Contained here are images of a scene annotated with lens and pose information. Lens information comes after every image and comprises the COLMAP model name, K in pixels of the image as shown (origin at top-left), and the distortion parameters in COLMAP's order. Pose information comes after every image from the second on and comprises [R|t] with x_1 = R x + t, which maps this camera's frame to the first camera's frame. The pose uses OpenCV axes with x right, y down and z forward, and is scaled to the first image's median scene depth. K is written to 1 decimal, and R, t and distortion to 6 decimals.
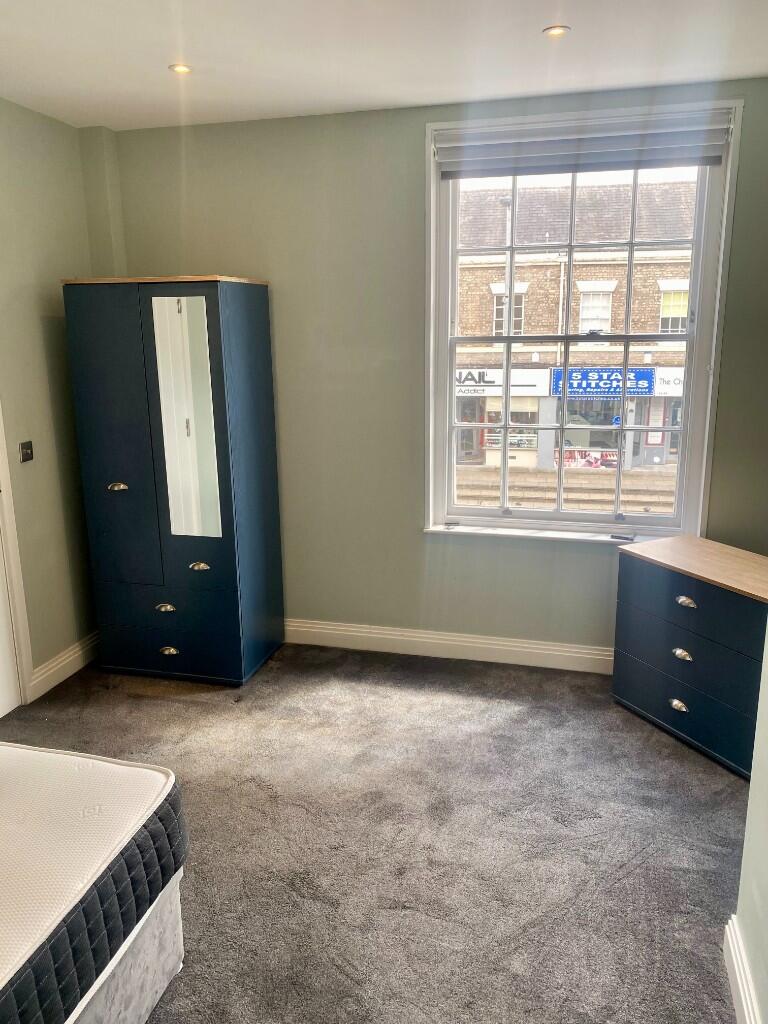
lens RADIAL K [[786.4, 0, 384.1], [0, 786.4, 511.4], [0, 0, 1]] dist [0.011791, 0.000715]
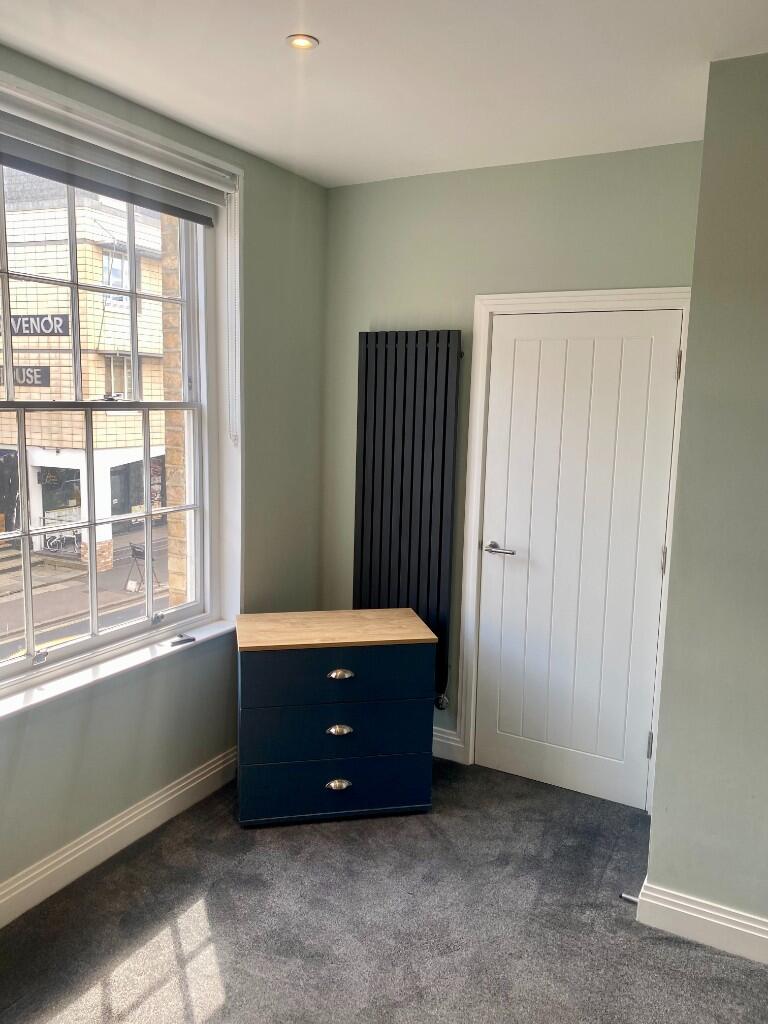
lens RADIAL K [[786.4, 0, 385.1], [0, 786.4, 514.8], [0, 0, 1]] dist [0.011791, 0.000715]
pose [[0.238839, -0.125838, 0.962871, -0.496126], [0.198383, 0.976978, 0.078474, -0.137528], [-0.950579, 0.172274, 0.258305, 0.661368]]
